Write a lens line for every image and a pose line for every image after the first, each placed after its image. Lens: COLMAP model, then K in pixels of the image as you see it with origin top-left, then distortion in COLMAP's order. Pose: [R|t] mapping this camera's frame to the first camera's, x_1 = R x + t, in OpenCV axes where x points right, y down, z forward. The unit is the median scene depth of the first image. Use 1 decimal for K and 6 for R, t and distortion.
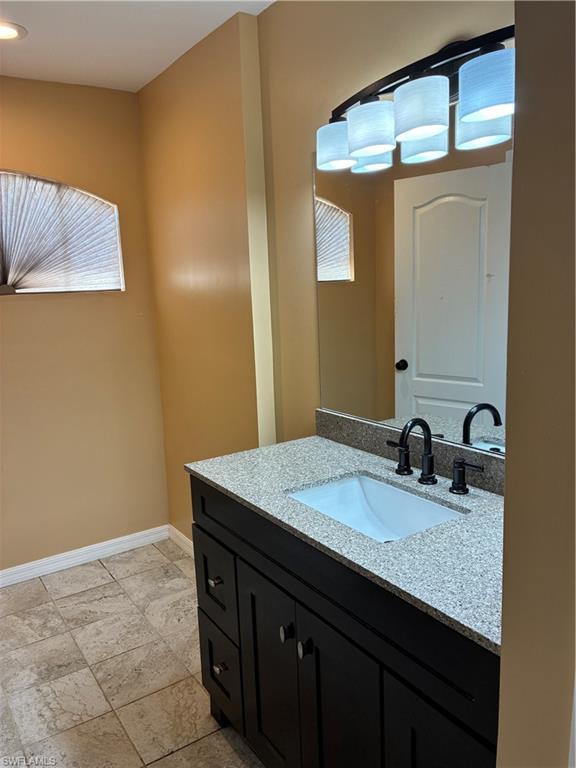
lens RADIAL K [[579.4, 0, 291.0], [0, 579.4, 379.3], [0, 0, 1]] dist [0.047949, -0.066544]
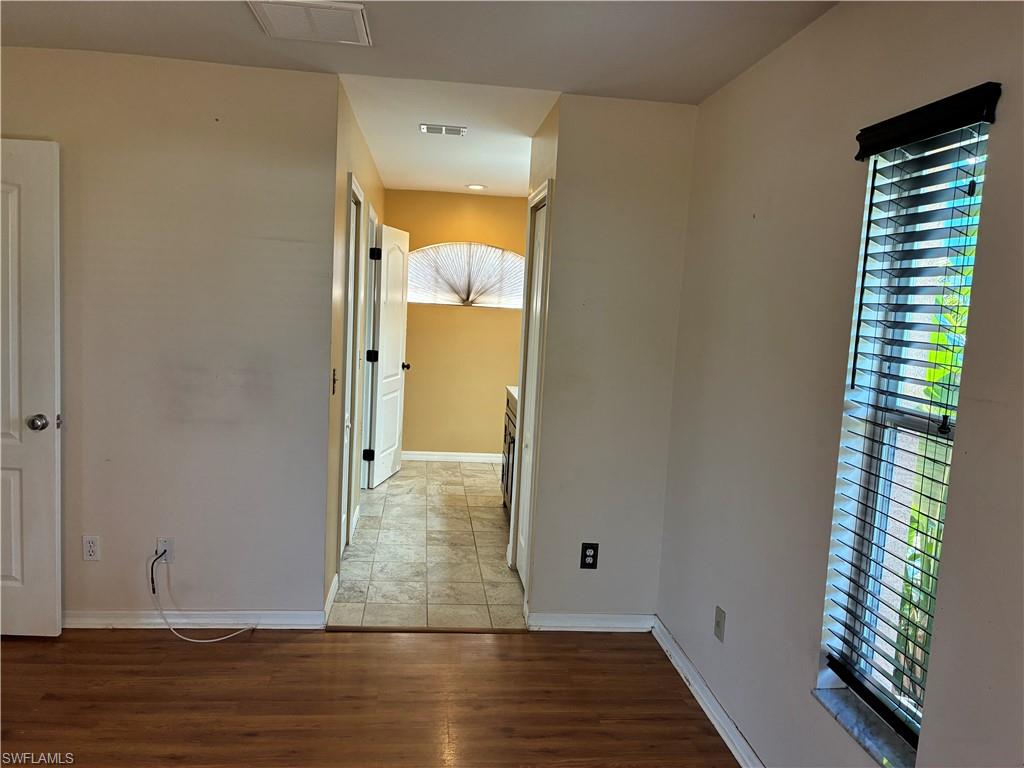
lens RADIAL K [[772.5, 0, 513.3], [0, 772.5, 385.9], [0, 0, 1]] dist [0.047949, -0.066544]
pose [[0.876018, 0.135457, -0.462865, 0.875954], [-0.165444, 0.985912, -0.024593, 0.153059], [0.453013, 0.098122, 0.886088, -1.178416]]
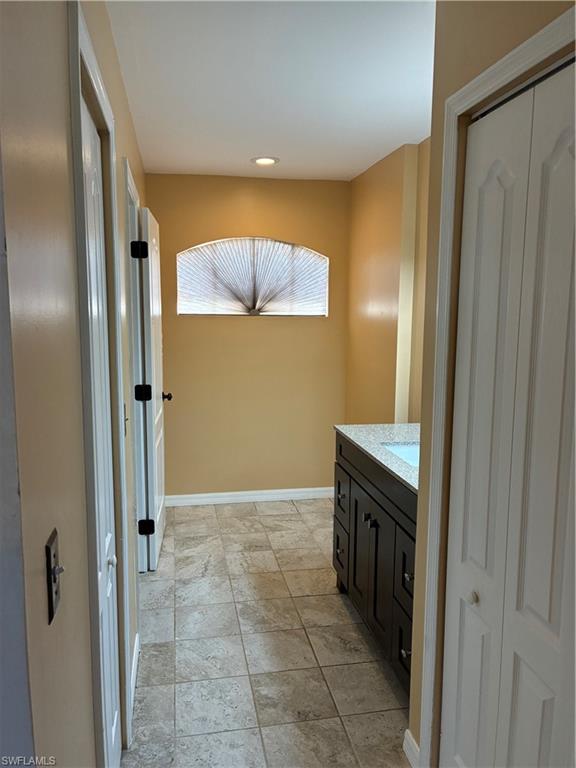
lens RADIAL K [[579.4, 0, 287.1], [0, 579.4, 382.5], [0, 0, 1]] dist [0.047949, -0.066544]
pose [[0.914449, 0.096936, -0.392921, 0.231172], [-0.108575, 0.994060, -0.007448, 0.036278], [0.389865, 0.049472, 0.919542, -0.401230]]
